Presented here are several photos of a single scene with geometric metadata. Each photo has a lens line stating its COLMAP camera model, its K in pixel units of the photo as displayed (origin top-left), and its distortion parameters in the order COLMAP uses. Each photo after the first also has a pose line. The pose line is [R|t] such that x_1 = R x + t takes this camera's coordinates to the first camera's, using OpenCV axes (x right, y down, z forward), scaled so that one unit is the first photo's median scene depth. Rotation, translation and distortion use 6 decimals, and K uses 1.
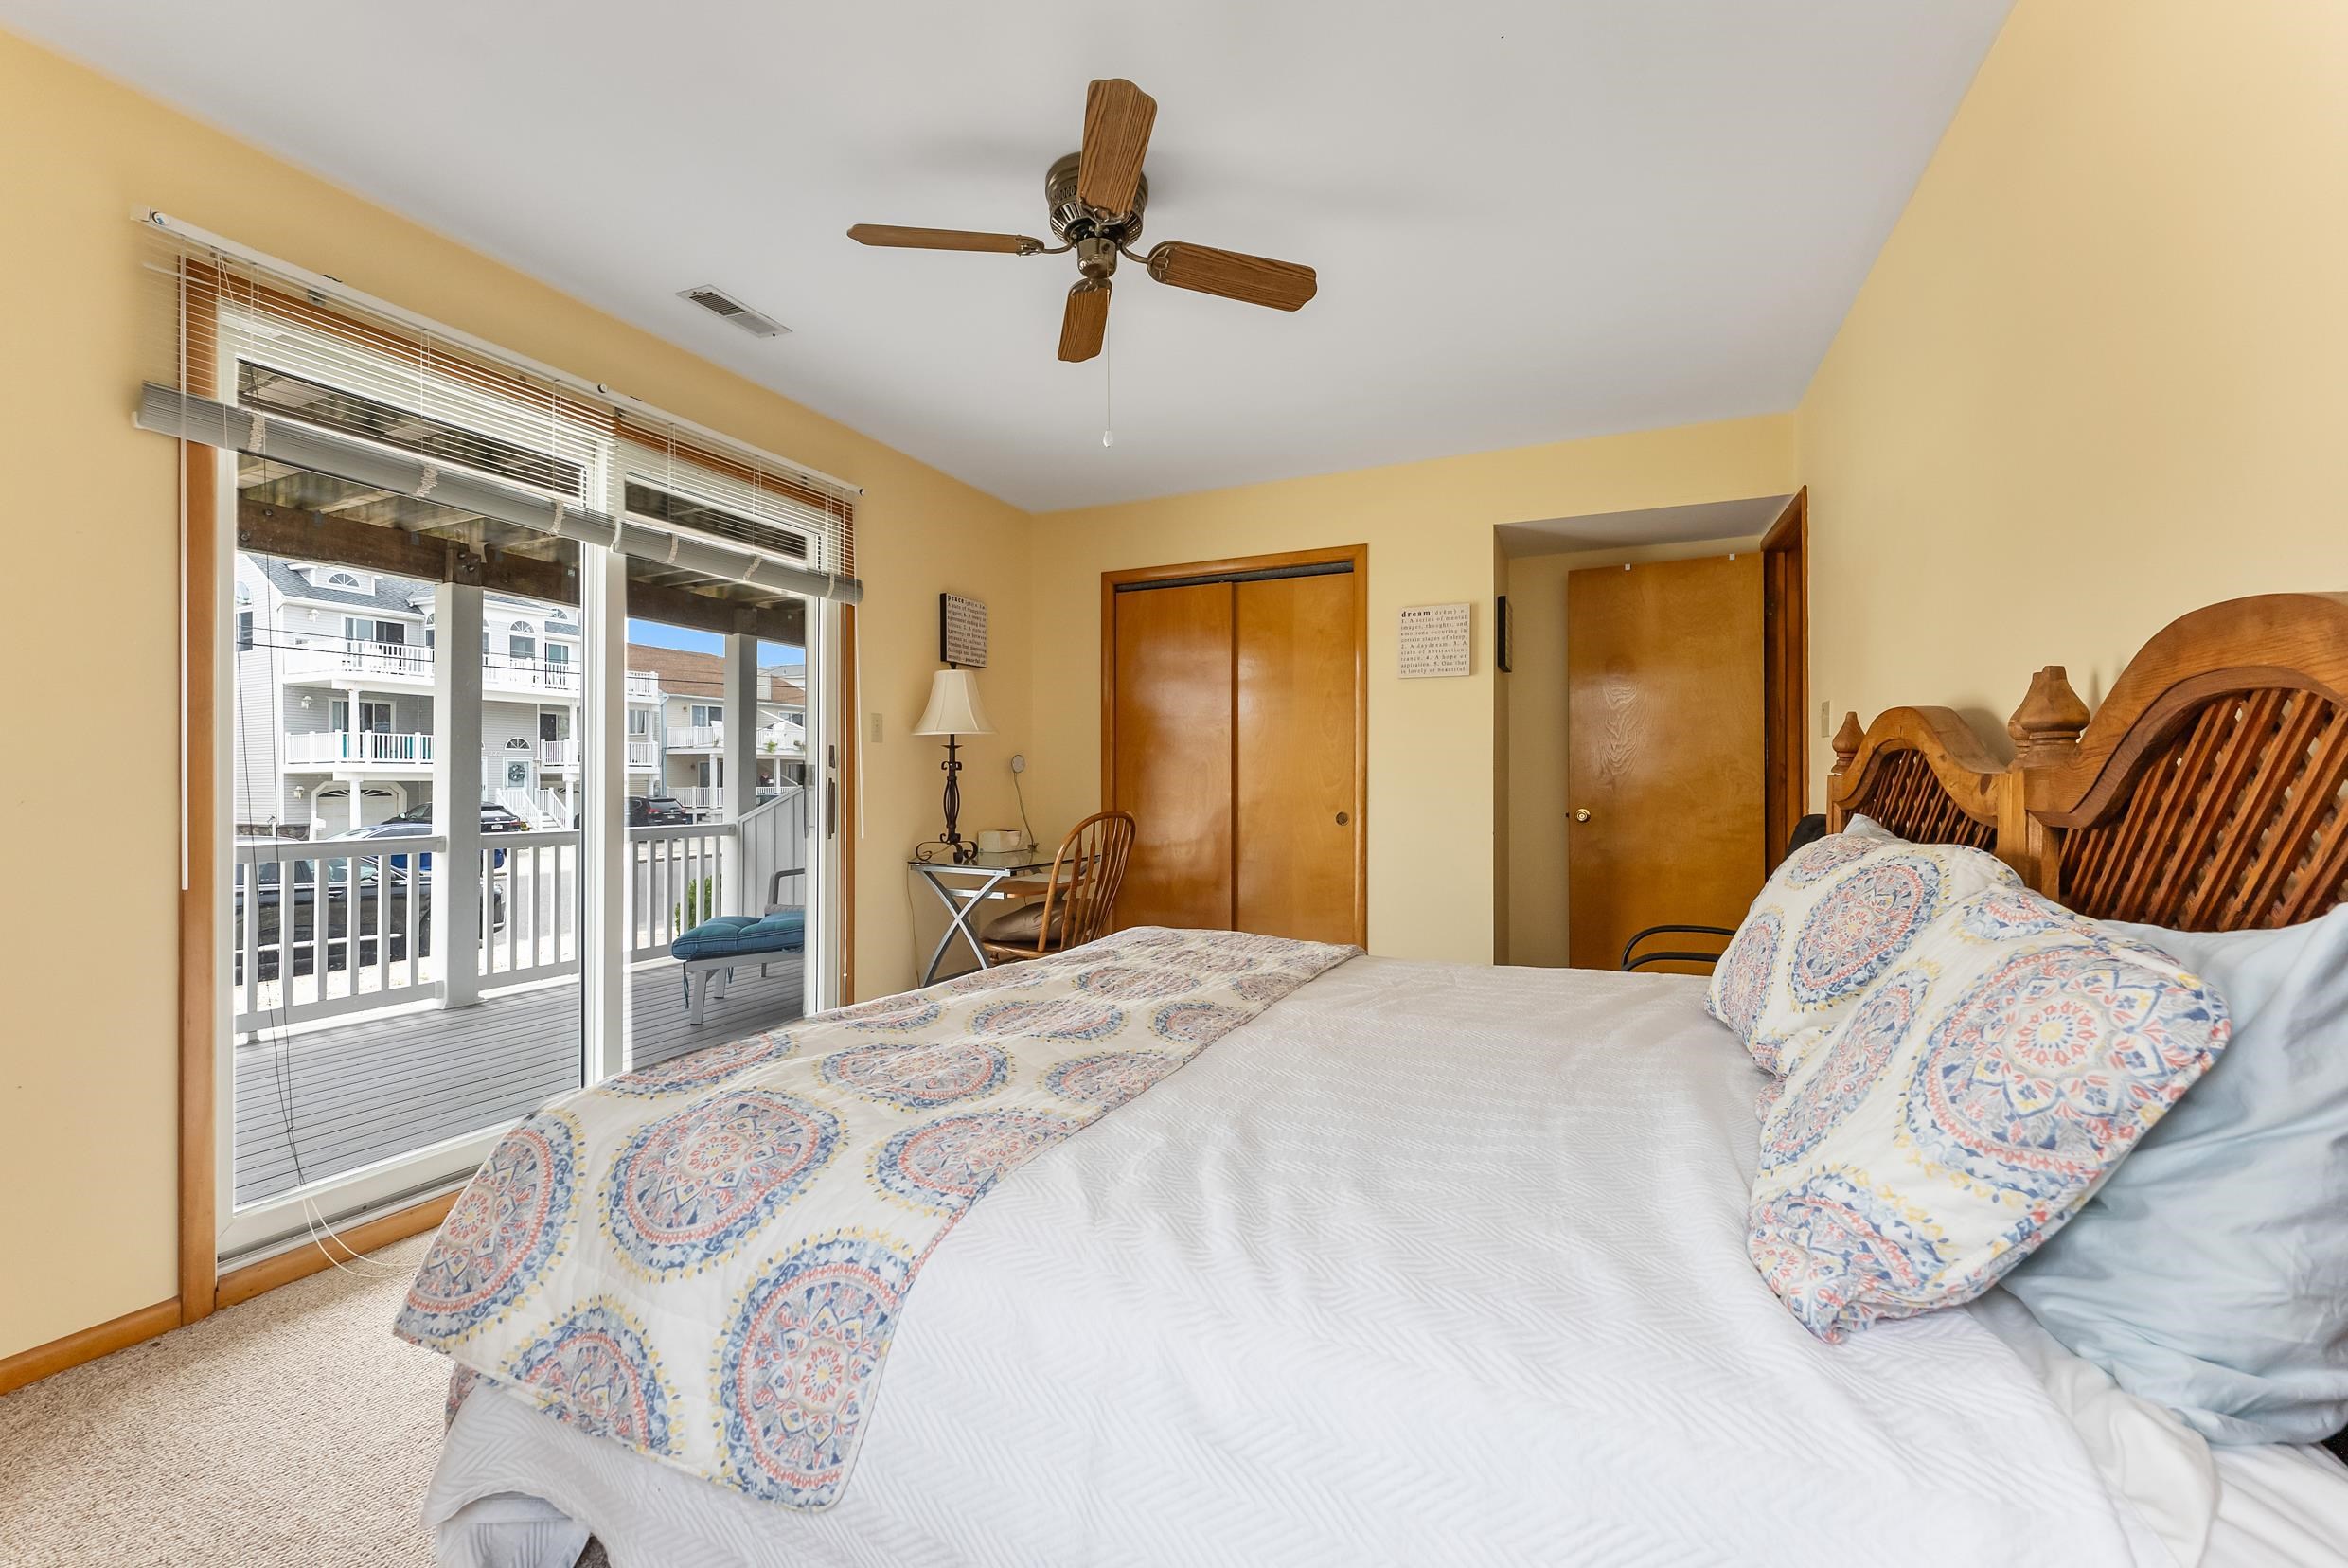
lens RADIAL K [[946.6, 0, 1169.6], [0, 946.6, 775.9], [0, 0, 1]] dist [0.001290, -0.001194]
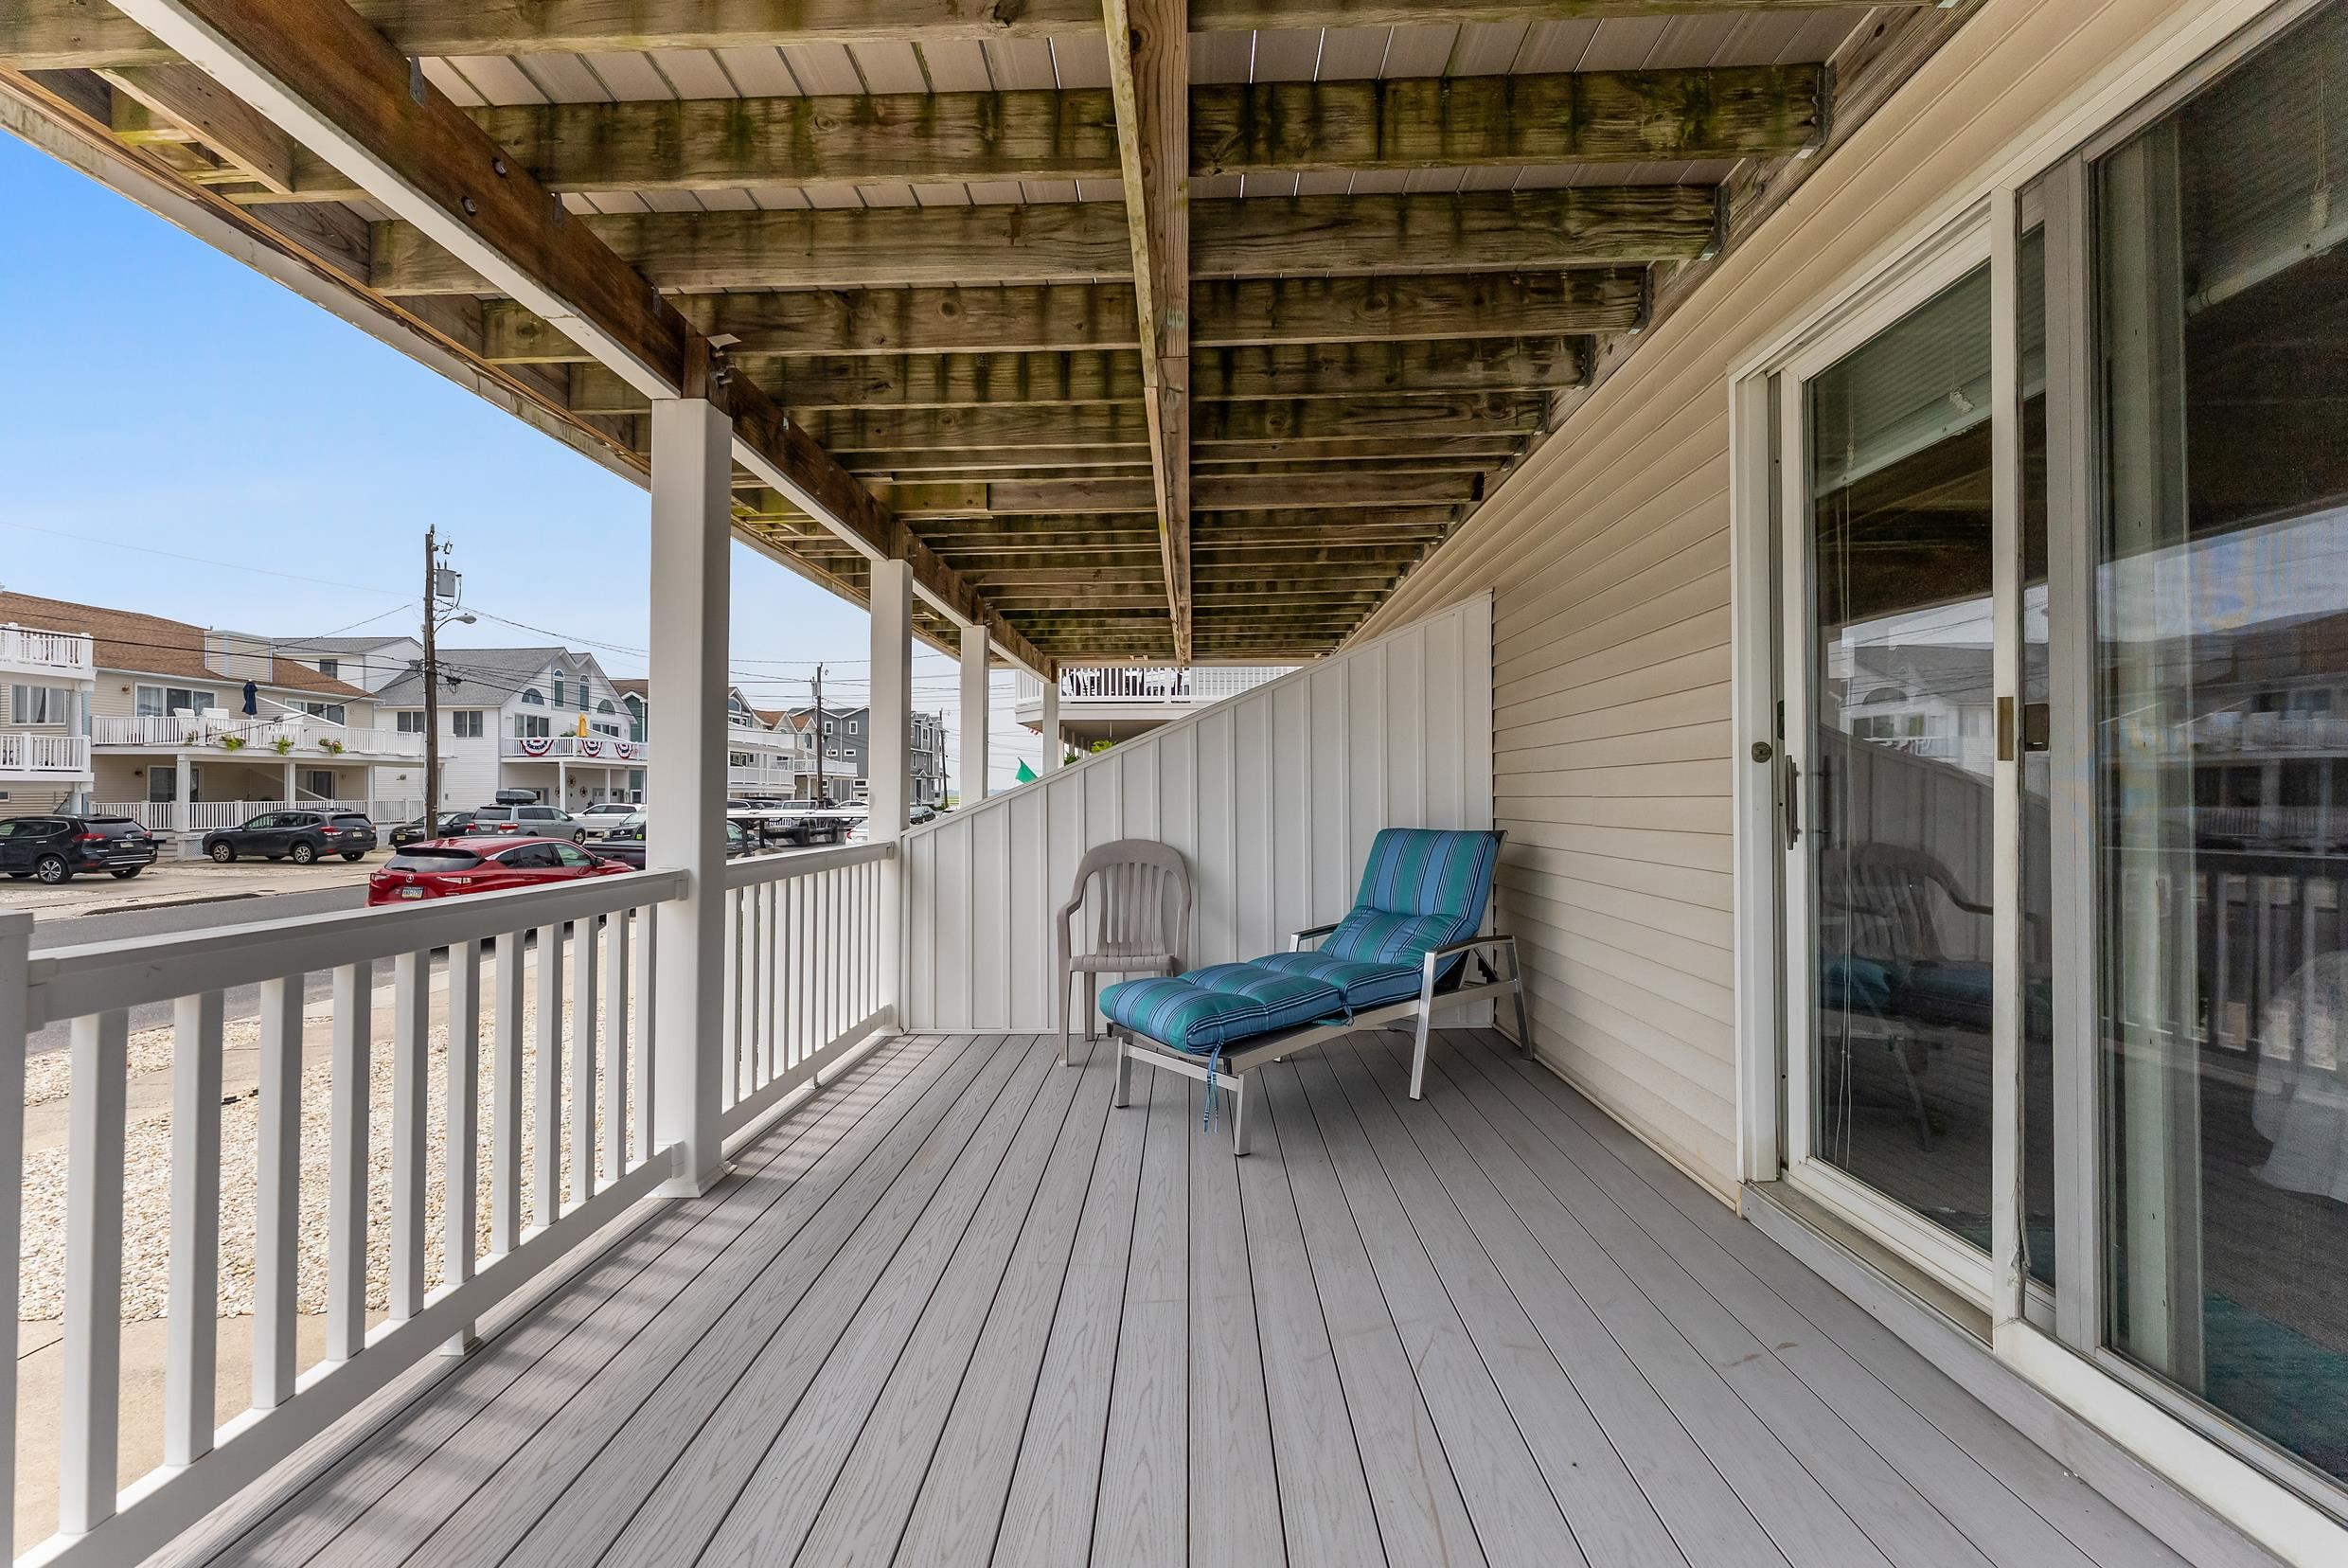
lens RADIAL K [[946.6, 0, 1181.2], [0, 946.6, 786.8], [0, 0, 1]] dist [0.001290, -0.001194]
pose [[0.916931, 0.005282, 0.399010, -0.092509], [-0.003942, 0.999984, -0.004178, 0.001595], [-0.399026, 0.002258, 0.916937, 0.049260]]
